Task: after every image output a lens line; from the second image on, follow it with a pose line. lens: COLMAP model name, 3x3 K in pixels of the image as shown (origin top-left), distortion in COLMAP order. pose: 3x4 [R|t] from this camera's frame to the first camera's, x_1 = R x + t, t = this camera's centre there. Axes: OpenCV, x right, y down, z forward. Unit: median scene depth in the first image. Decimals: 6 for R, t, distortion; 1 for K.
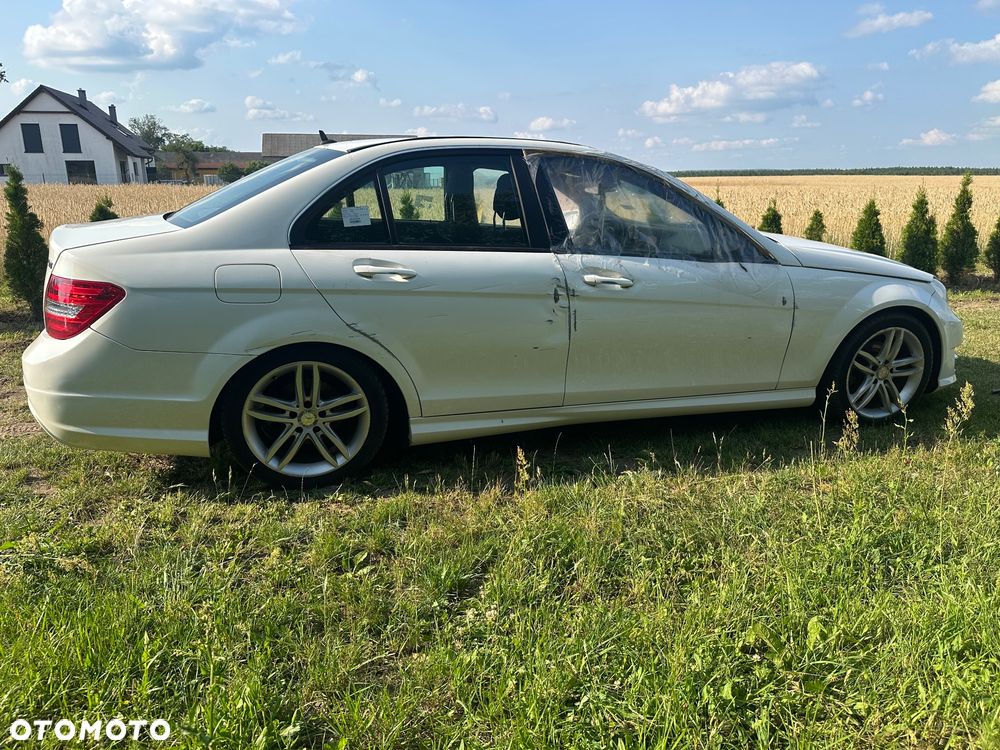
lens RADIAL K [[724.6, 0, 496.5], [0, 724.6, 373.9], [0, 0, 1]] dist [0.047100, -0.045326]
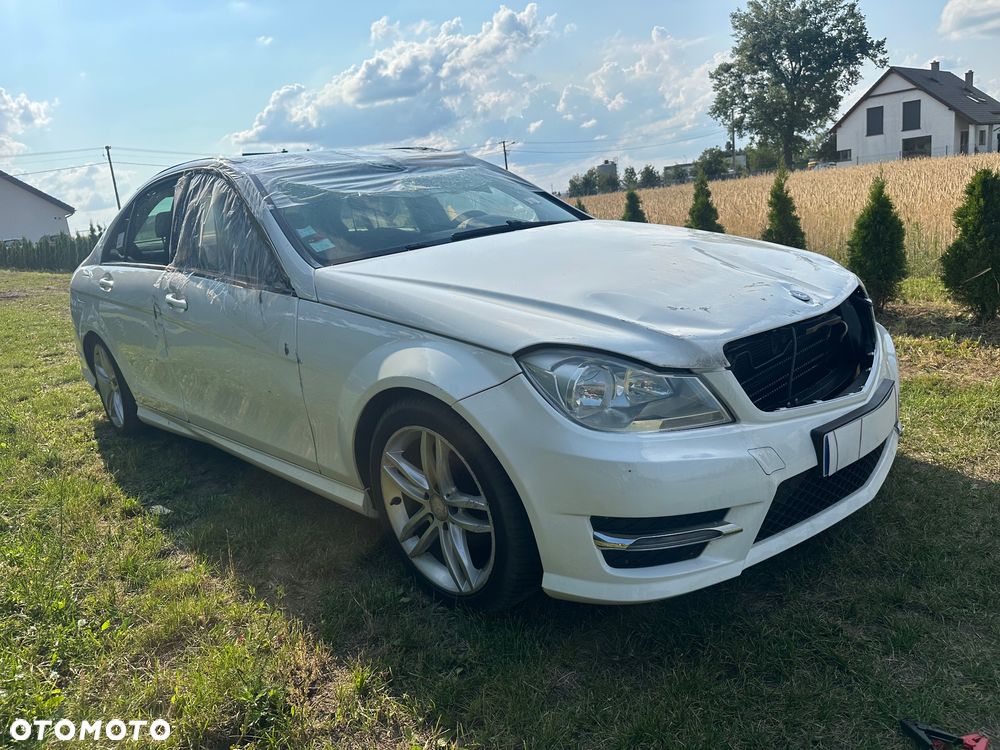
lens RADIAL K [[737.6, 0, 500.0], [0, 737.6, 375.0], [0, 0, 1]] dist [0.007310, -0.009008]
pose [[0.455829, 0.157015, -0.876109, 0.594713], [-0.129394, 0.985550, 0.109307, -0.096085], [0.880612, 0.063537, 0.469559, 0.455329]]
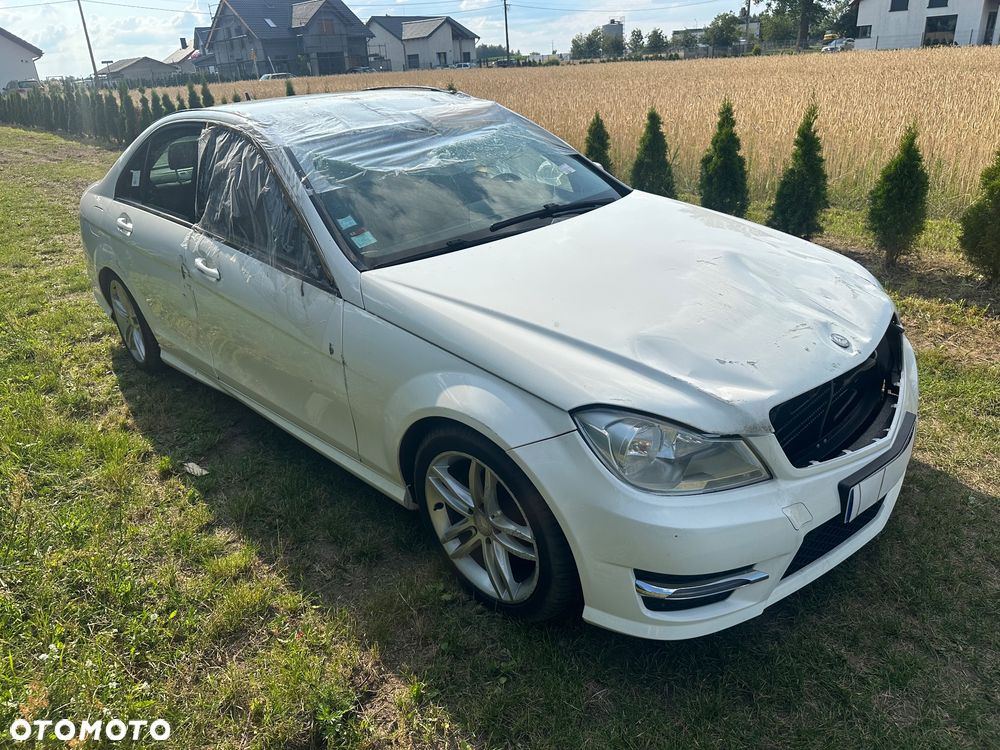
lens RADIAL K [[739.7, 0, 502.1], [0, 739.7, 377.8], [0, 0, 1]] dist [-0.004090, 0.001769]
pose [[0.465307, 0.329792, -0.821418, 0.574969], [-0.174466, 0.943965, 0.280164, -0.163208], [0.867785, 0.012947, 0.496771, 0.421804]]
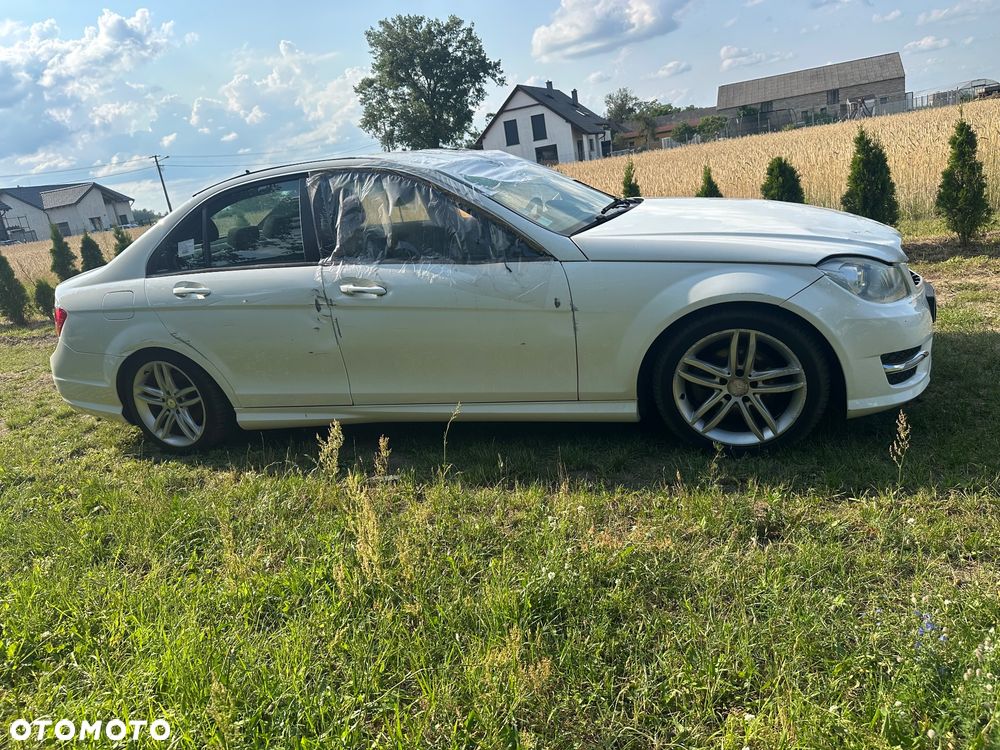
lens RADIAL K [[724.6, 0, 496.5], [0, 724.6, 373.9], [0, 0, 1]] dist [0.047100, -0.045326]
pose [[0.800655, 0.044610, -0.597462, 0.462606], [-0.007130, 0.997863, 0.064951, -0.037875], [0.599083, -0.047743, 0.799262, 0.135785]]
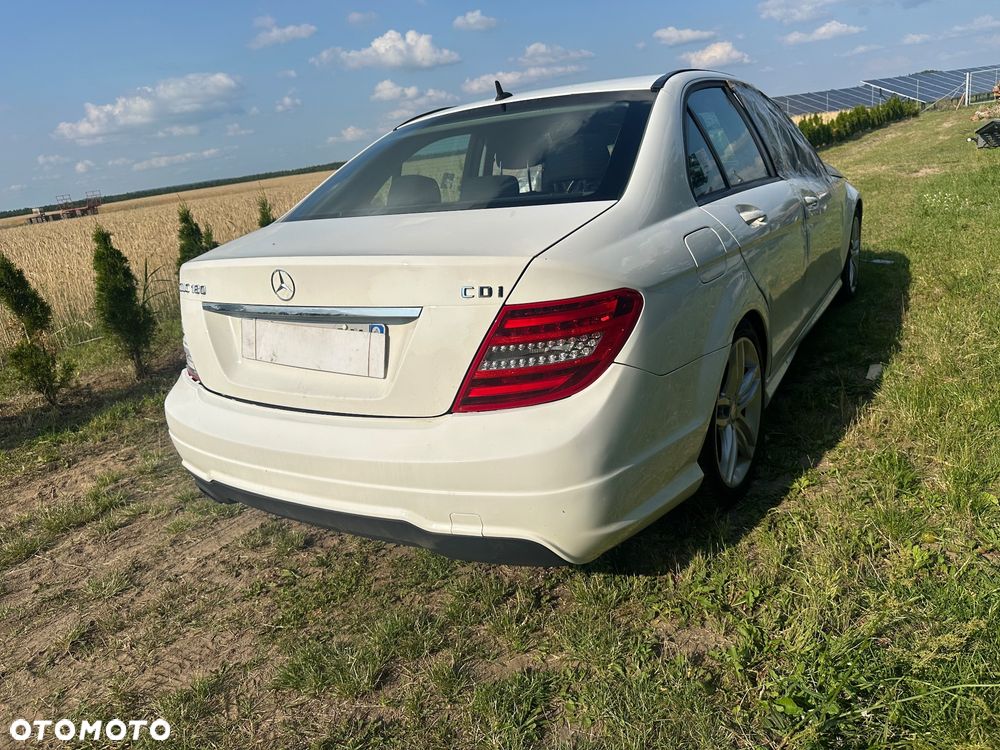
lens RADIAL K [[729.2, 0, 491.7], [0, 729.2, 364.5], [0, 0, 1]] dist [0.026987, -0.036710]
pose [[0.747082, -0.285734, 0.600187, -0.431033], [0.301959, 0.950245, 0.076523, -0.060640], [-0.592189, 0.124063, 0.796191, 0.231376]]
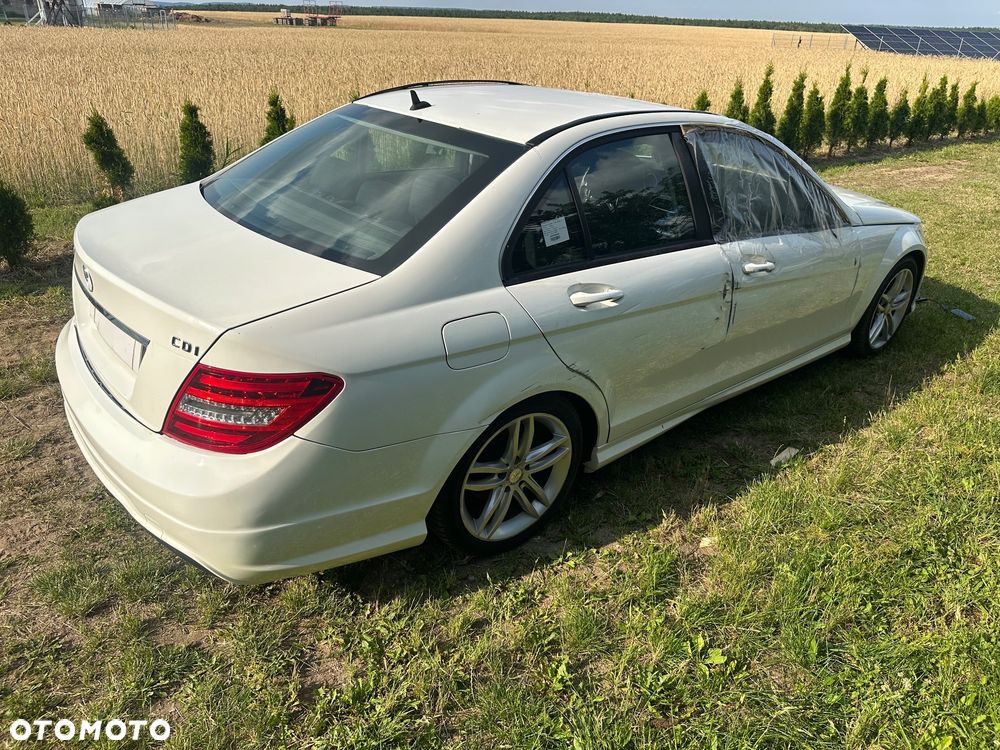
lens RADIAL K [[723.5, 0, 500.0], [0, 723.5, 375.0], [0, 0, 1]] dist [0.023951, -0.033501]
pose [[0.917550, -0.150473, 0.368049, -0.262501], [0.073110, 0.973692, 0.215821, -0.109376], [-0.390841, -0.171119, 0.904412, 0.120415]]
